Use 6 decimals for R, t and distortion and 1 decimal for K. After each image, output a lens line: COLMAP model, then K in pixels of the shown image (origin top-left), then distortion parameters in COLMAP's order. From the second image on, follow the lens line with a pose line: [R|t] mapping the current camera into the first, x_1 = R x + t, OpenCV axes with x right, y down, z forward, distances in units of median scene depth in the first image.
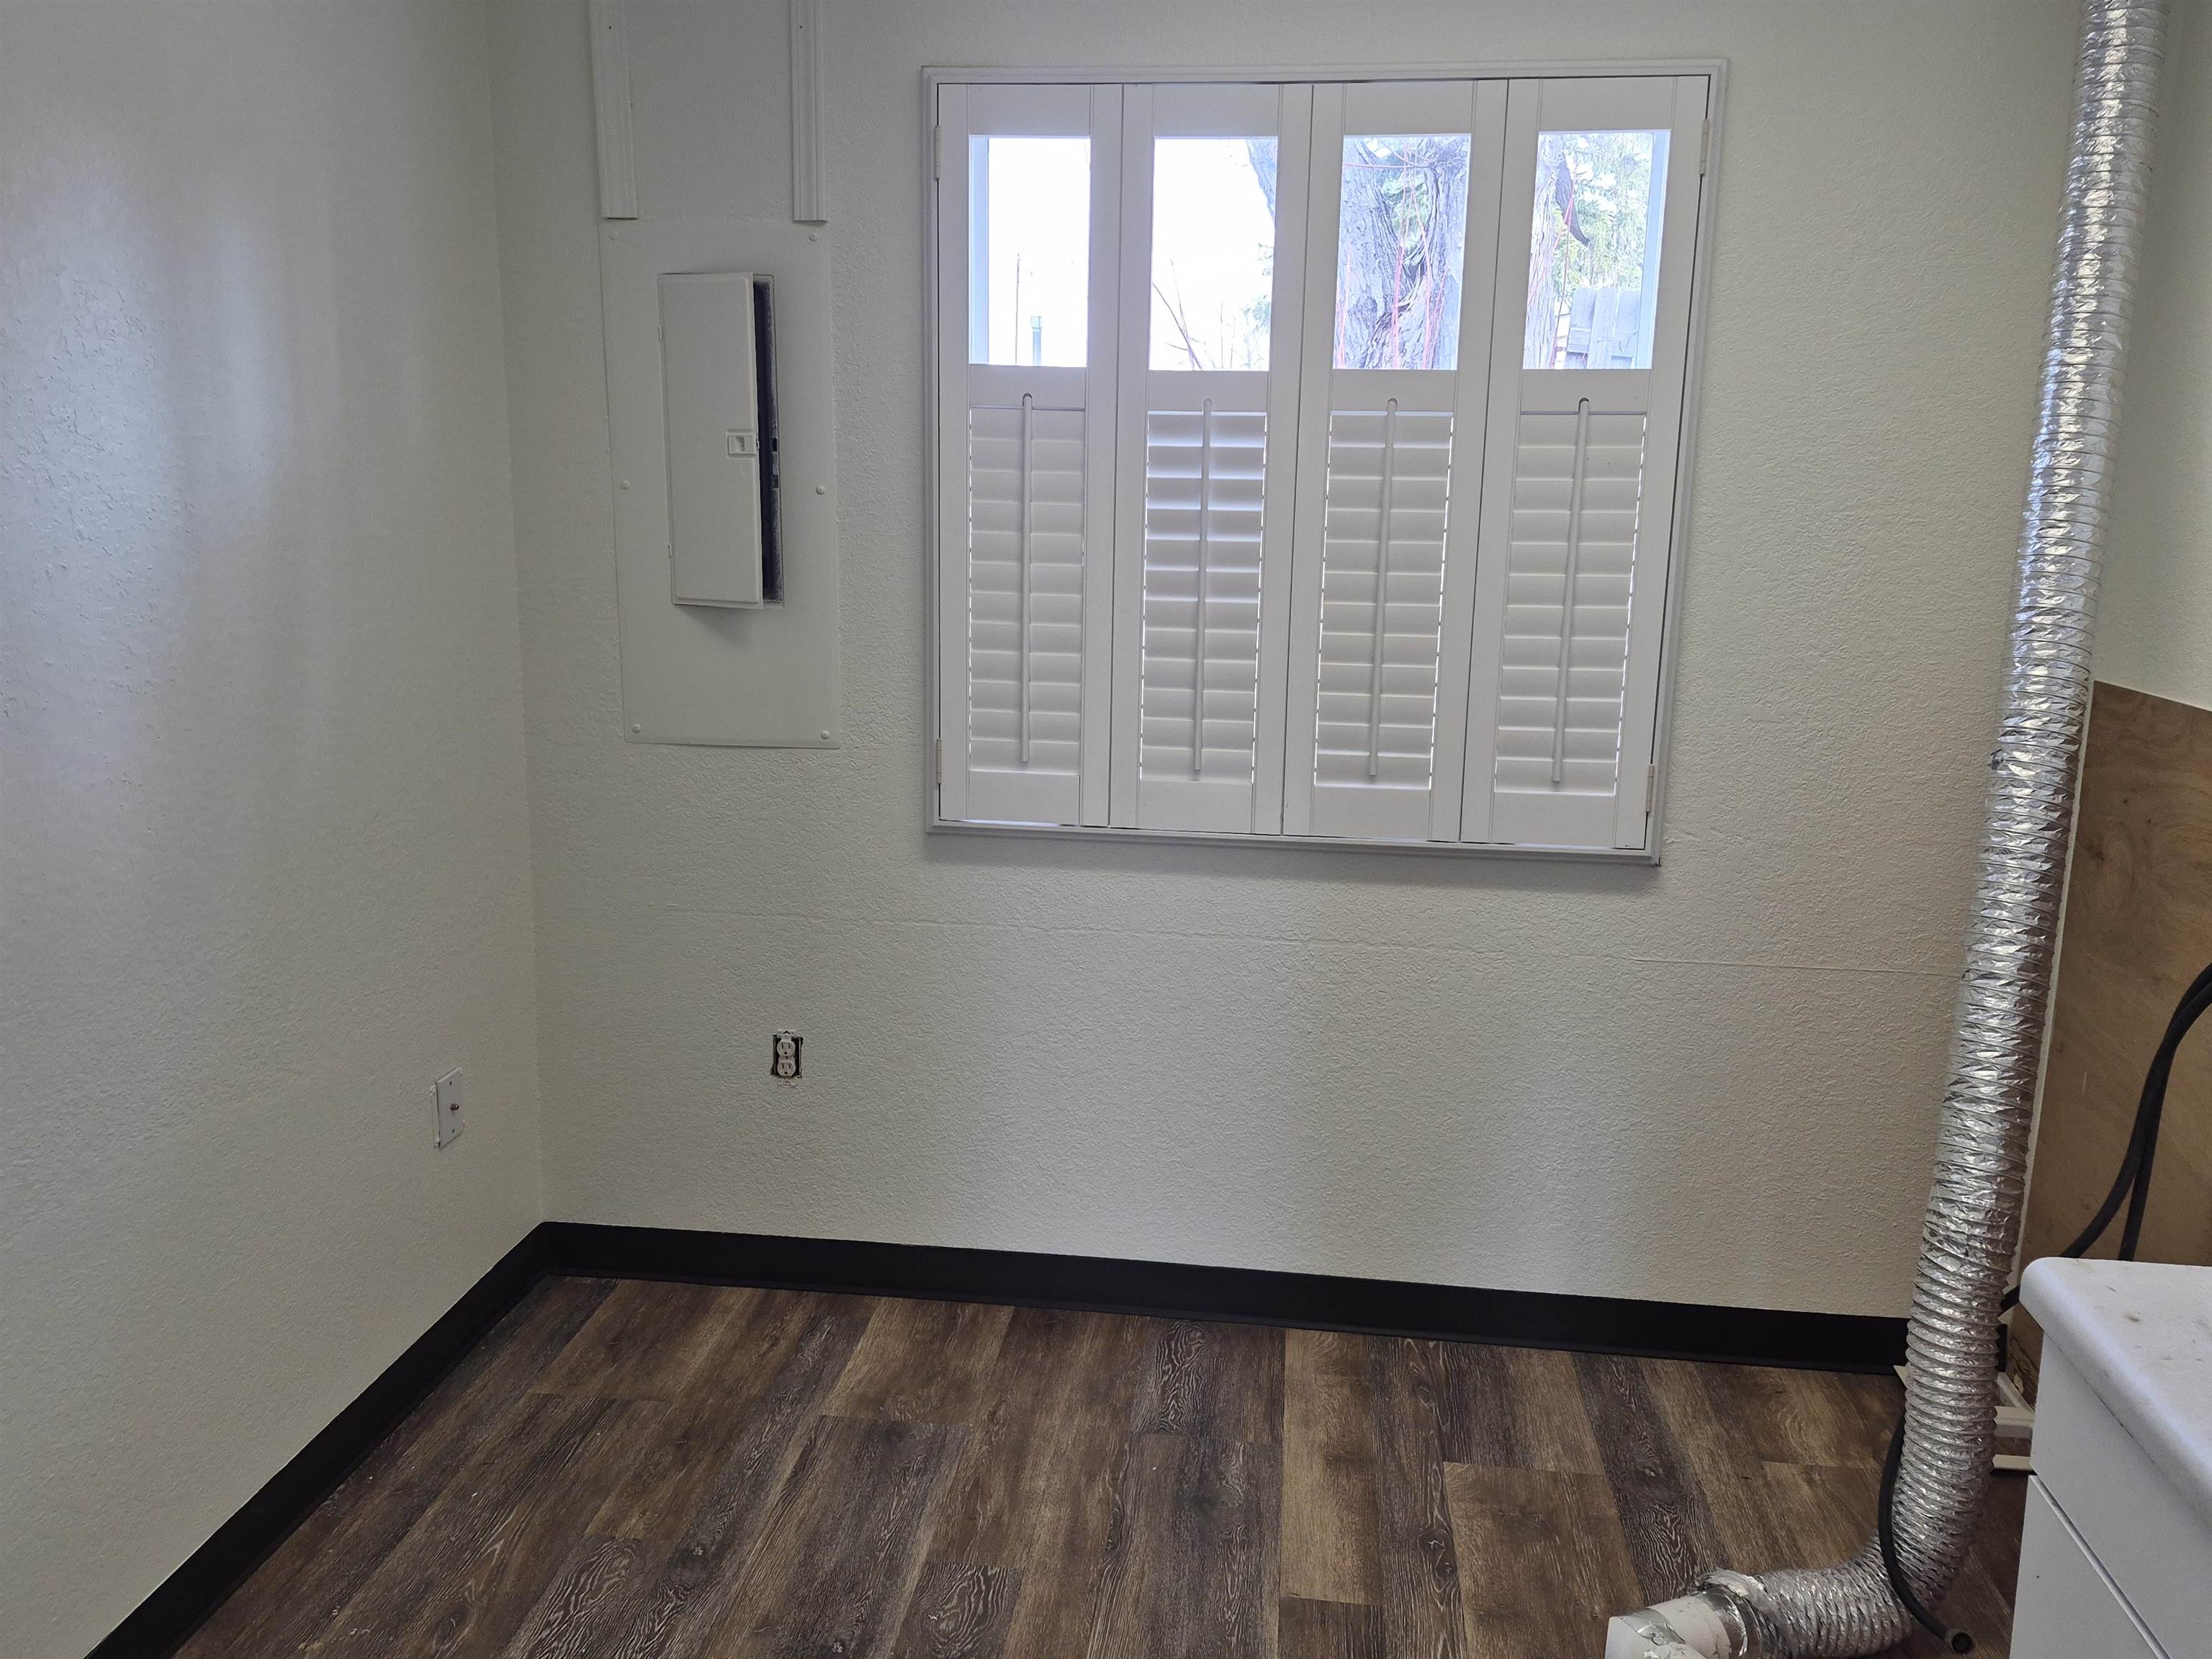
lens RADIAL K [[1717.1, 0, 1119.5], [0, 1717.1, 794.7], [0, 0, 1]] dist [0.031985, -0.051364]
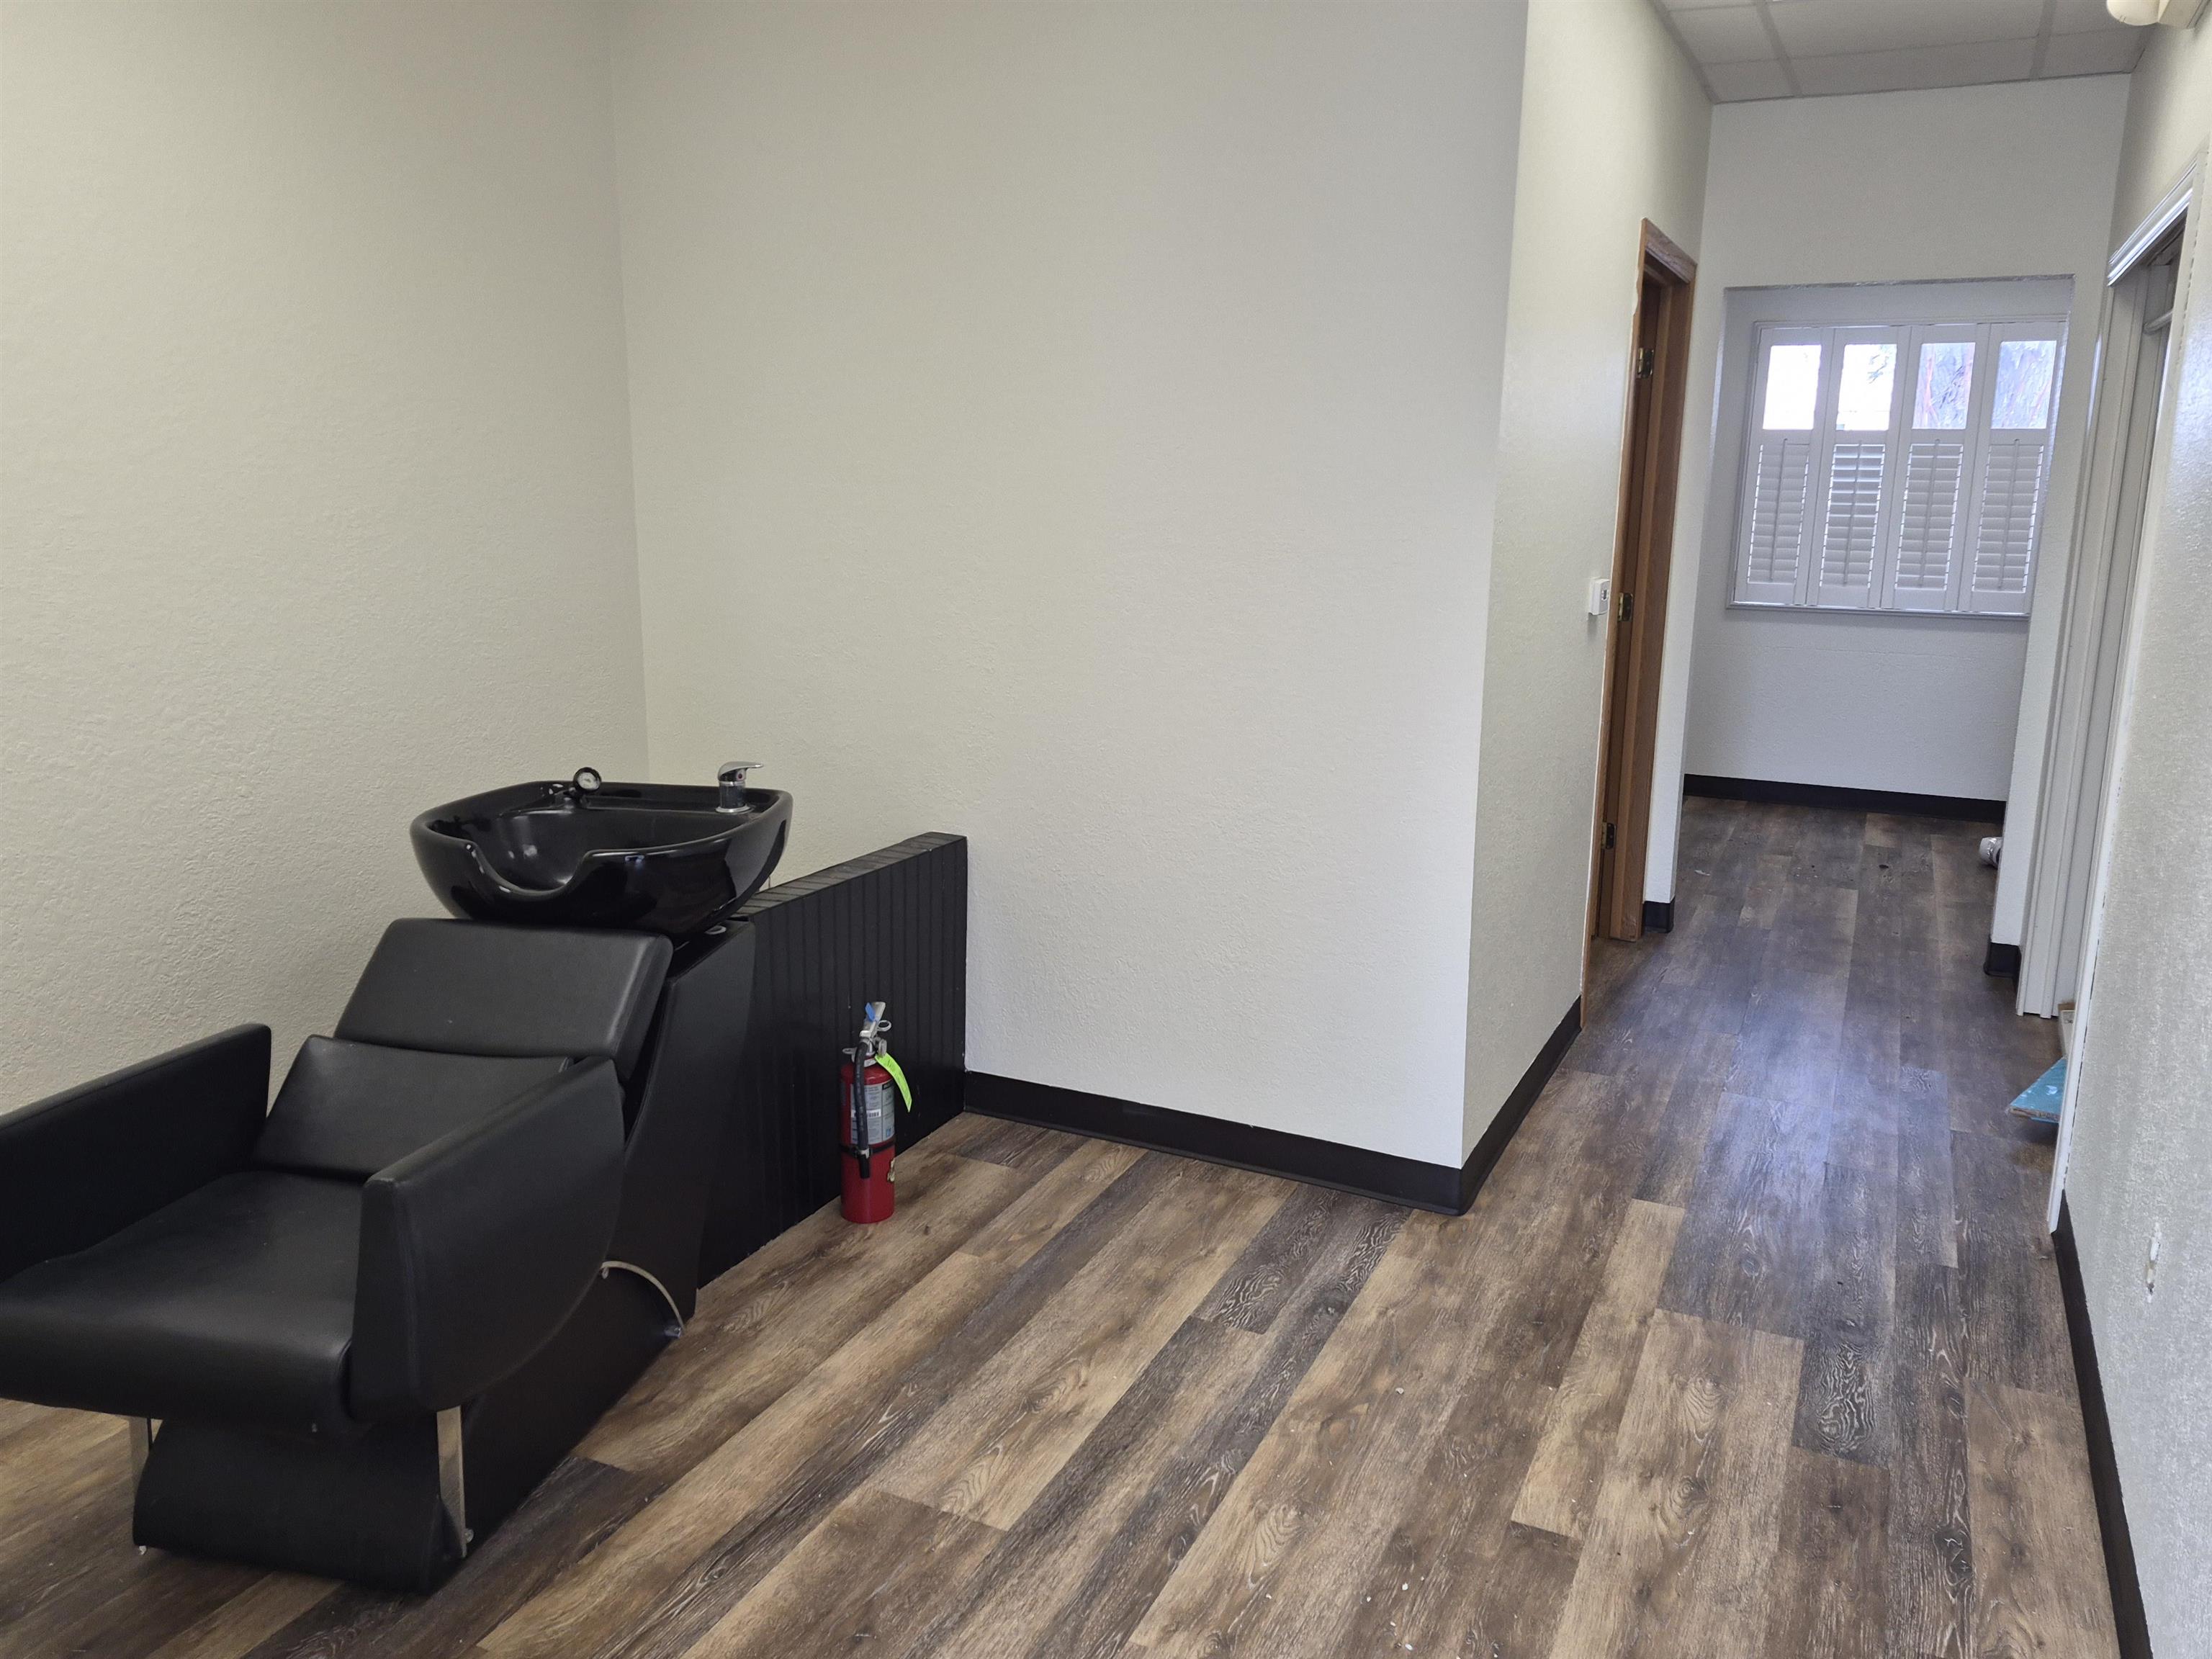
lens RADIAL K [[1717.1, 0, 1009.0], [0, 1717.1, 834.3], [0, 0, 1]] dist [0.031985, -0.051364]
pose [[0.937777, 0.062855, -0.341503, -0.232774], [-0.056666, 0.997998, 0.028080, 0.375691], [0.342584, -0.006981, 0.939461, -1.949842]]
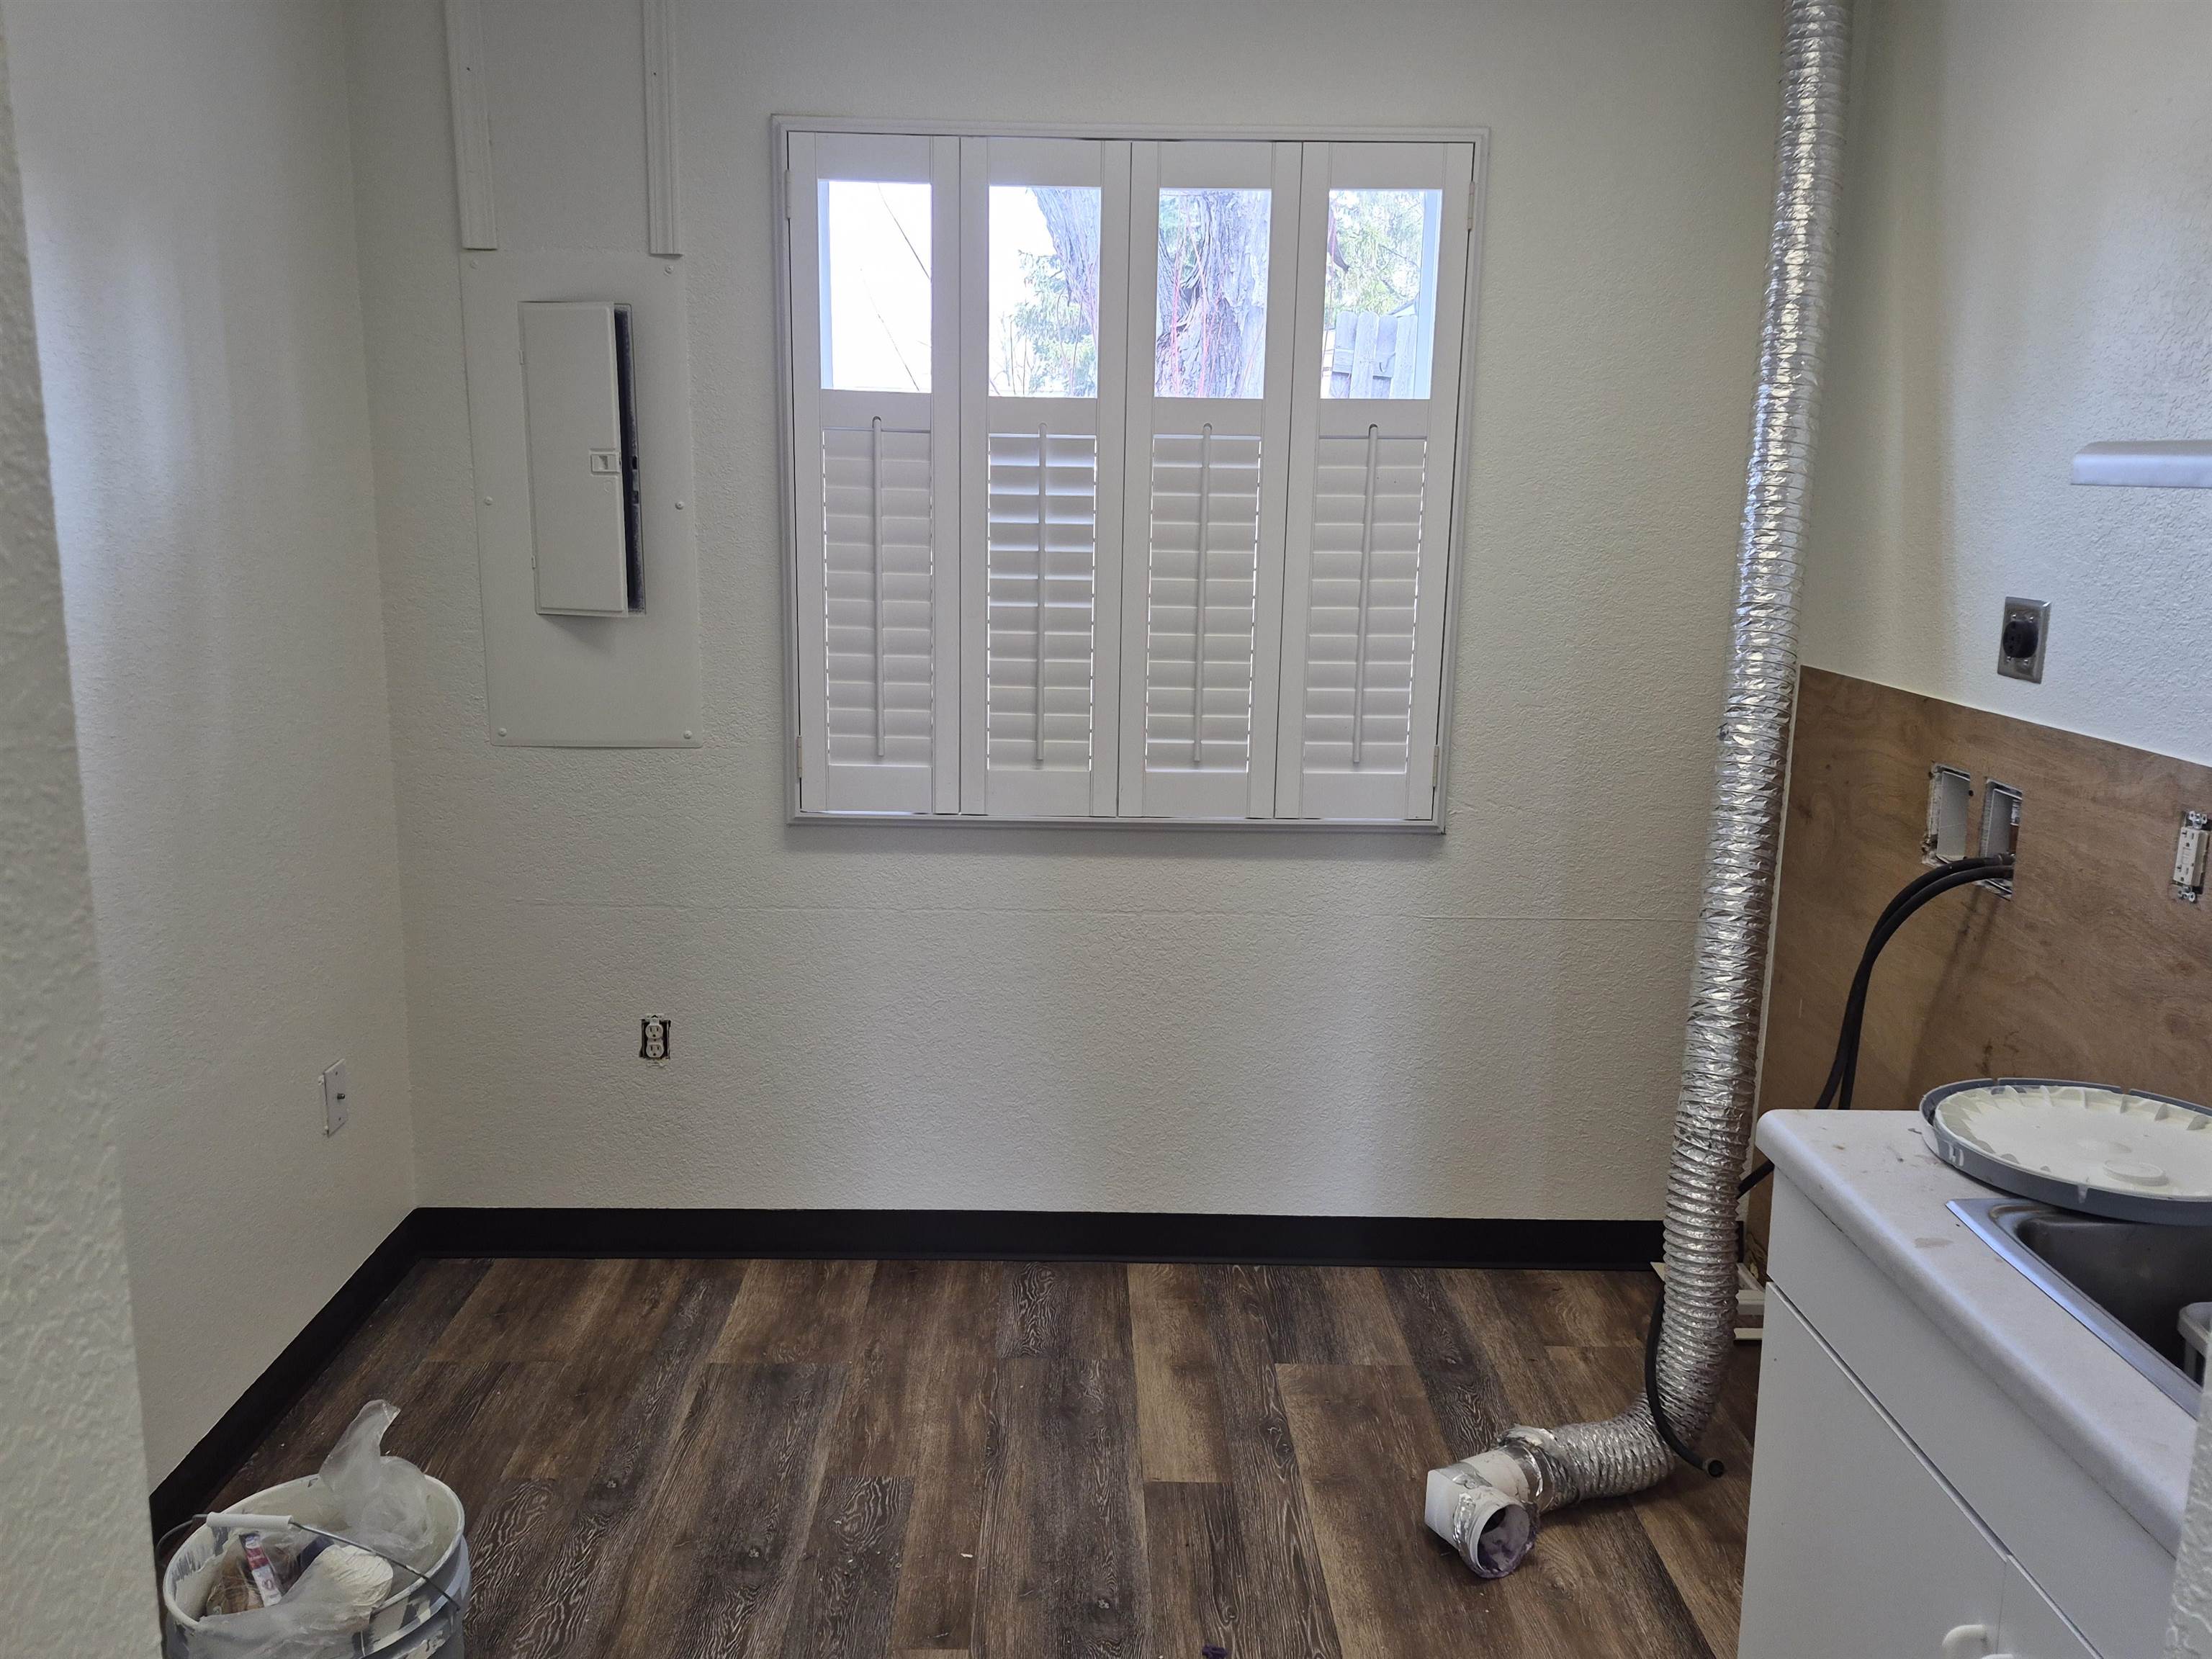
lens RADIAL K [[1717.1, 0, 1103.6], [0, 1717.1, 816.7], [0, 0, 1]] dist [0.031985, -0.051364]
pose [[0.991543, -0.026440, 0.127054, -0.056804], [0.025449, 0.999632, 0.009417, 0.013640], [-0.127256, -0.006104, 0.991851, -0.103039]]
